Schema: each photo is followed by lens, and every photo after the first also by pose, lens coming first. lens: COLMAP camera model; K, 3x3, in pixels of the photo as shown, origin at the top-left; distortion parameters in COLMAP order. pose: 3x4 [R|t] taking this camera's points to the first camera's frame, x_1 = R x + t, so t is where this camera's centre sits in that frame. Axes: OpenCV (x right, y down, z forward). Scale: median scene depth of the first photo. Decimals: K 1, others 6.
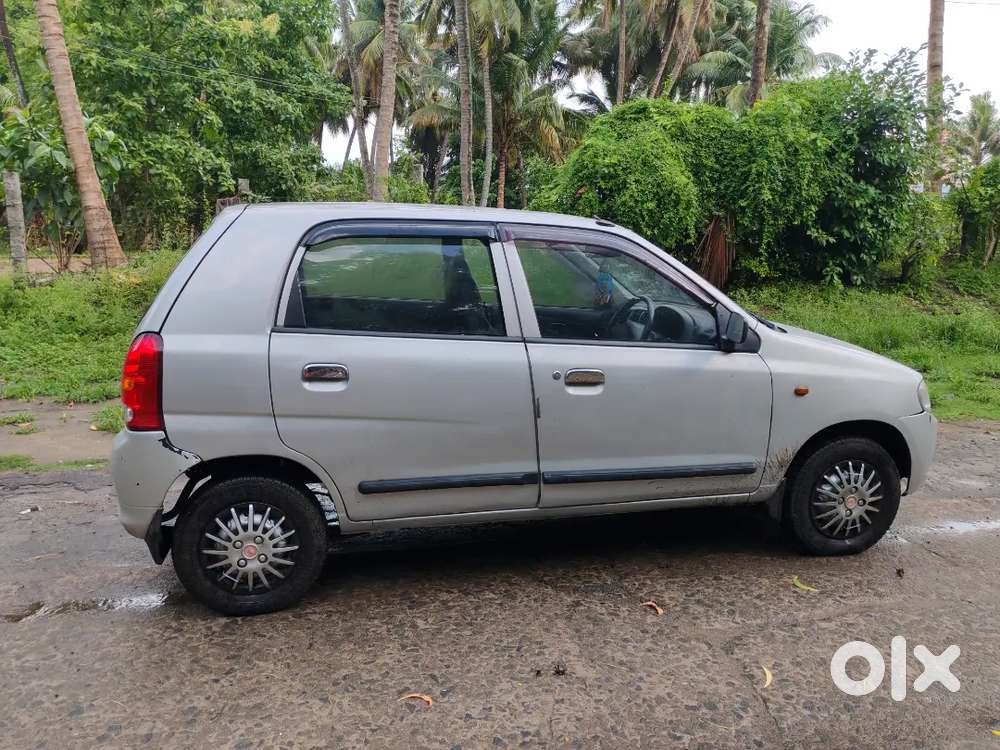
lens RADIAL K [[777.7, 0, 496.3], [0, 777.7, 371.4], [0, 0, 1]] dist [0.005808, 0.004885]
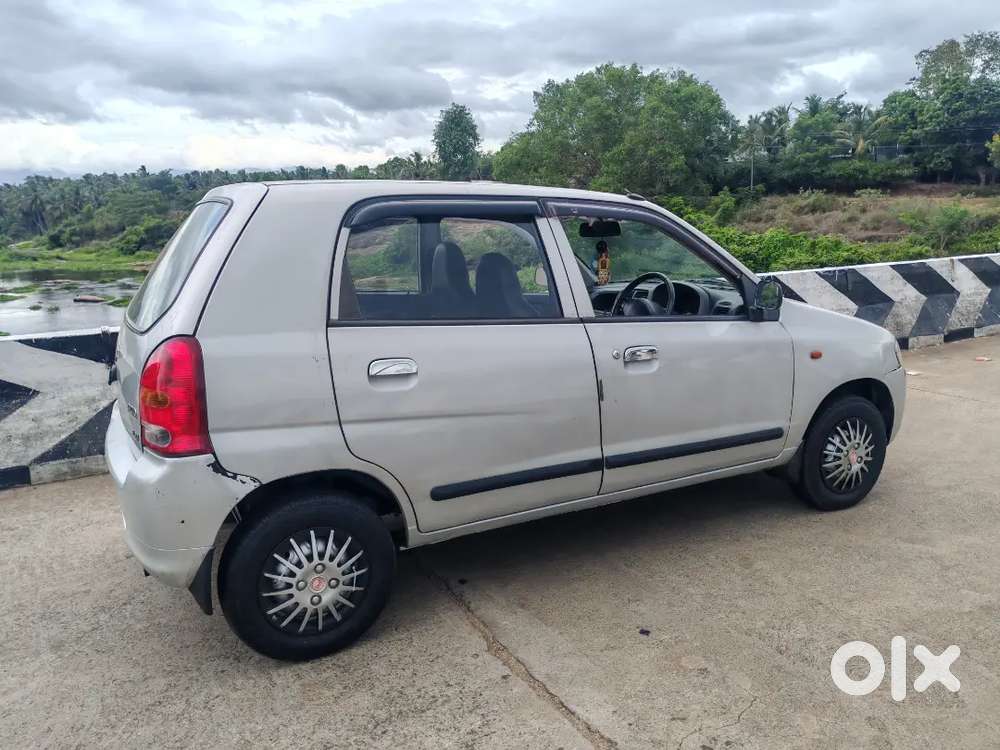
lens RADIAL K [[777.7, 0, 498.1], [0, 777.7, 373.0], [0, 0, 1]] dist [0.005808, 0.004885]
pose [[0.959936, -0.079132, 0.268813, -0.318422], [0.080055, 0.996762, 0.007546, 0.008339], [-0.268539, 0.014277, 0.963163, 0.110153]]
